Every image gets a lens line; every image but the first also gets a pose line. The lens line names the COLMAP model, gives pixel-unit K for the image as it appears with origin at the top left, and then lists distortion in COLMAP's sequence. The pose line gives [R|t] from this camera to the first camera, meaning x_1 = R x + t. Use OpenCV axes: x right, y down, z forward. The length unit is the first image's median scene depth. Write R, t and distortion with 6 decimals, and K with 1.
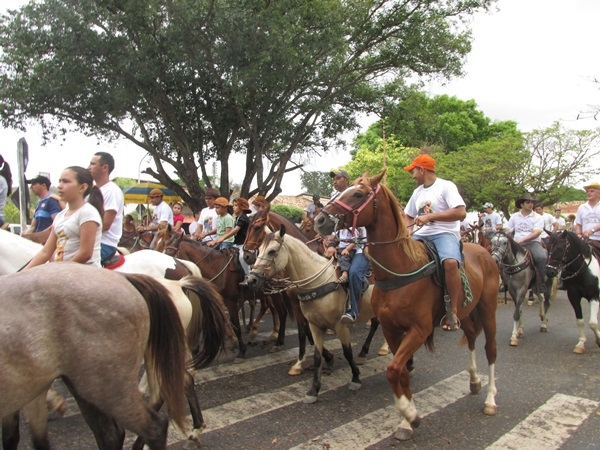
lens RADIAL K [[512.0, 0, 300.0], [0, 512.0, 225.0], [0, 0, 1]] dist [-0.009205, -0.003092]
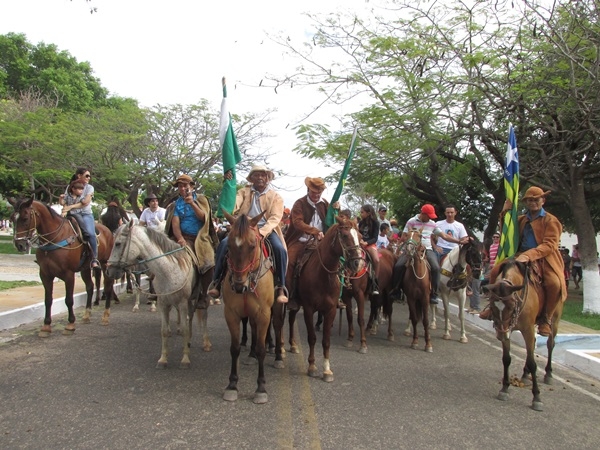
lens RADIAL K [[506.1, 0, 324.6], [0, 506.1, 223.8], [0, 0, 1]] dist [-0.021803, -0.003144]
pose [[0.689584, 0.032729, 0.723466, 0.090460], [-0.040932, 0.999143, -0.006185, 0.002210], [-0.723048, -0.025348, 0.690332, 0.554350]]
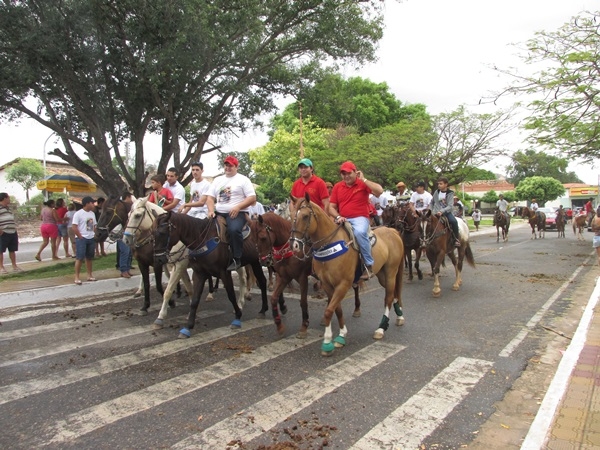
lens RADIAL K [[512.0, 0, 300.0], [0, 512.0, 225.0], [0, 0, 1]] dist [-0.009205, -0.003092]
pose [[0.987297, -0.019506, 0.157685, -0.001945], [0.013463, 0.999137, 0.039297, -0.001469], [-0.158316, -0.036675, 0.986707, -0.011062]]
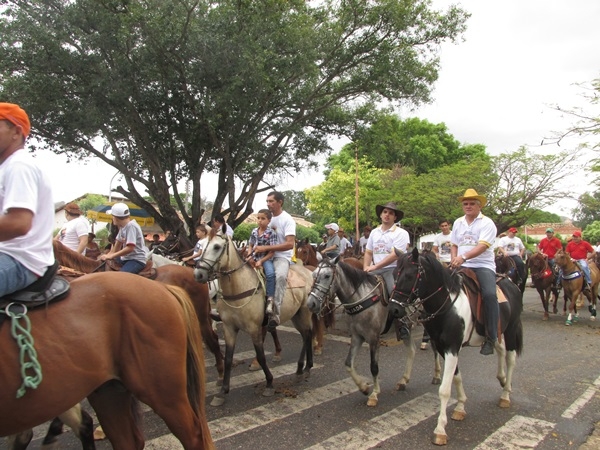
lens RADIAL K [[512.0, 0, 300.0], [0, 512.0, 225.0], [0, 0, 1]] dist [-0.009205, -0.003092]
pose [[0.998656, 0.011463, 0.050544, 0.005163], [-0.009630, 0.999292, -0.036364, -0.003714], [-0.050925, 0.035828, 0.998060, -0.005773]]
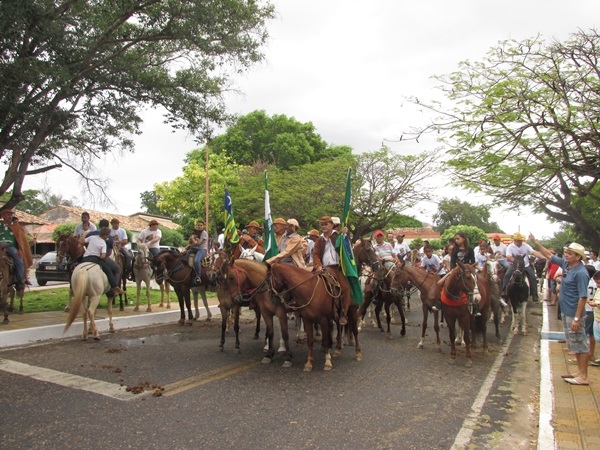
lens RADIAL K [[512.0, 0, 300.0], [0, 512.0, 225.0], [0, 0, 1]] dist [-0.009205, -0.003092]
pose [[0.959044, 0.023739, 0.282261, 0.131698], [-0.011137, 0.998872, -0.046166, 0.000691], [-0.283039, 0.041132, 0.958226, 0.189047]]
